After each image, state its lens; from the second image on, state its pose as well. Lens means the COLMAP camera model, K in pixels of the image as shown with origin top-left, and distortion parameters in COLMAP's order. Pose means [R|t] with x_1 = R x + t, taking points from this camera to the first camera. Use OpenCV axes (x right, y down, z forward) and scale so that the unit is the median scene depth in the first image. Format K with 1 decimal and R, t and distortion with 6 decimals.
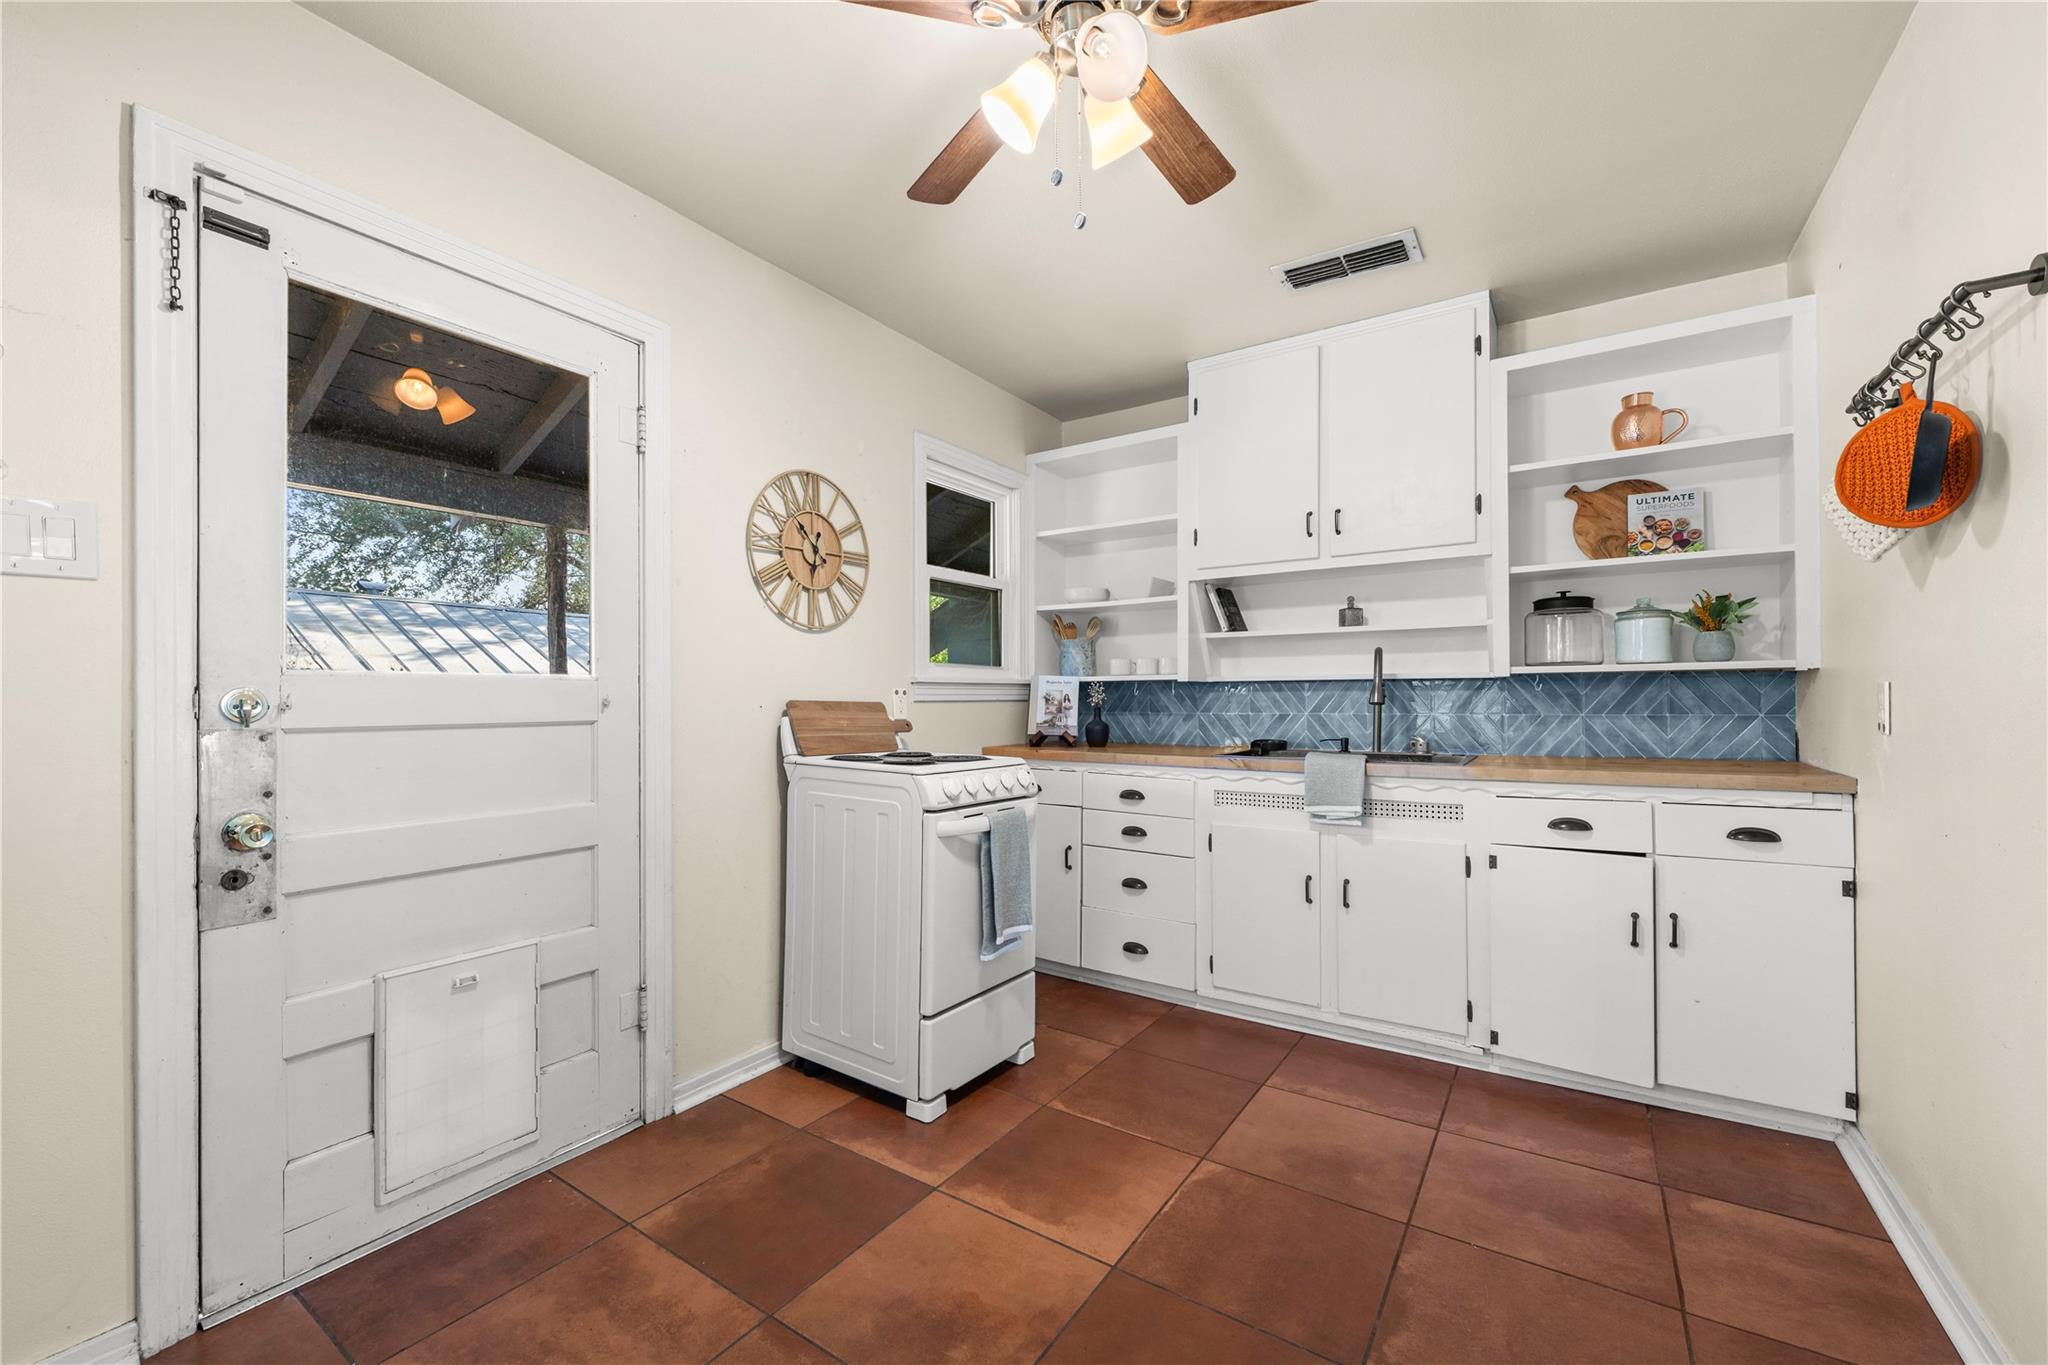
lens RADIAL K [[811.8, 0, 1031.9], [0, 811.8, 692.9], [0, 0, 1]] dist [-0.000390, -0.000064]
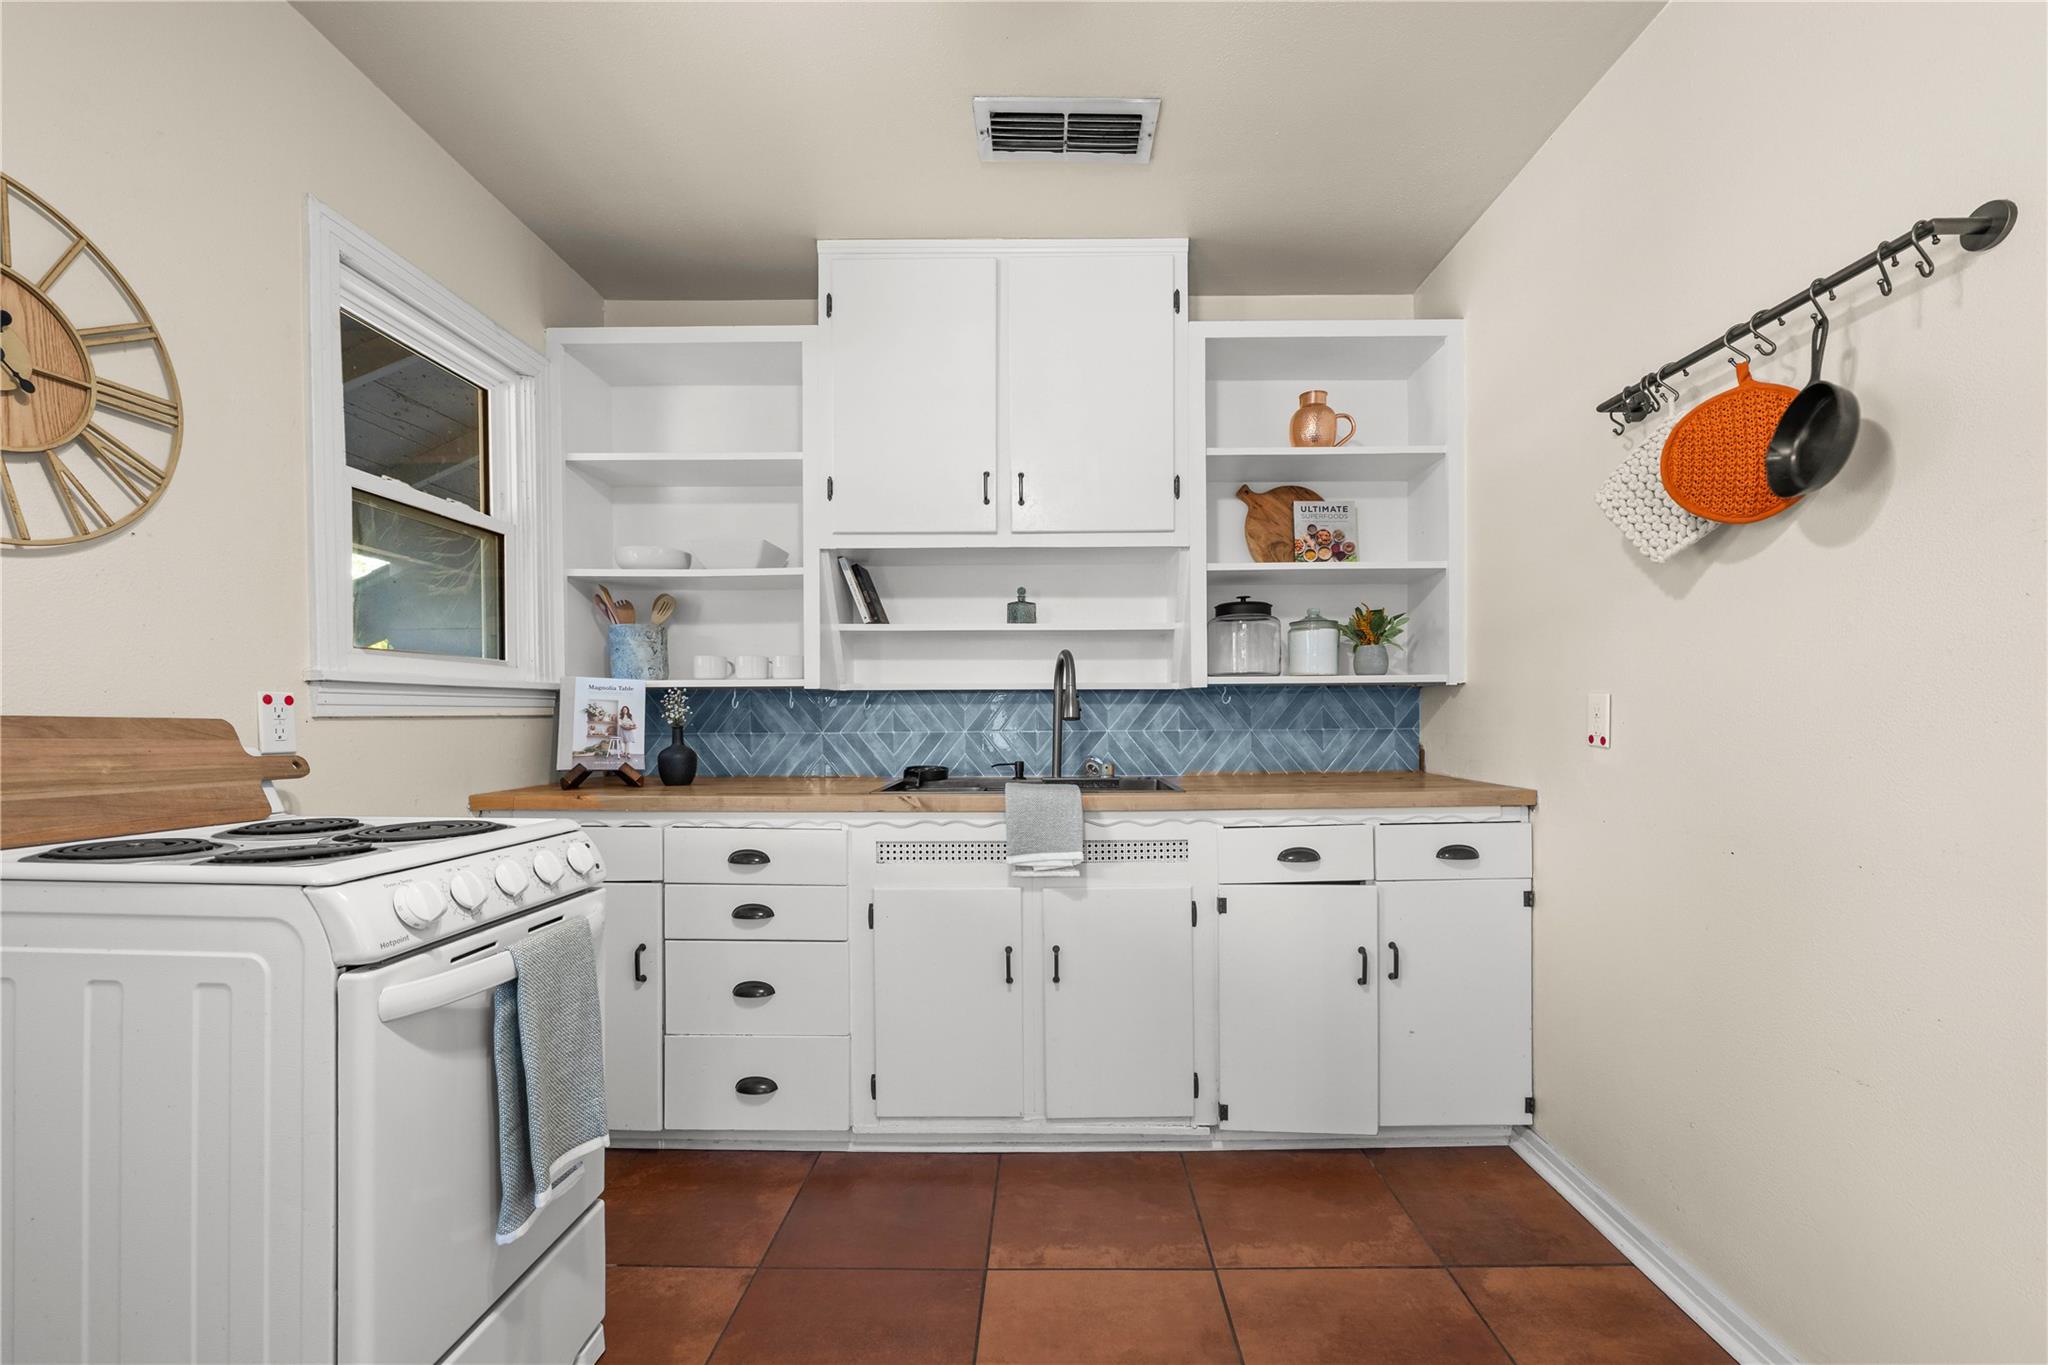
lens RADIAL K [[805.9, 0, 1032.6], [0, 805.9, 726.8], [0, 0, 1]] dist [-0.001026, -0.000307]
pose [[0.838564, -0.008413, 0.544739, -0.044993], [-0.002796, 0.999801, 0.019744, 0.005467], [-0.544796, -0.018080, 0.838373, 0.354615]]
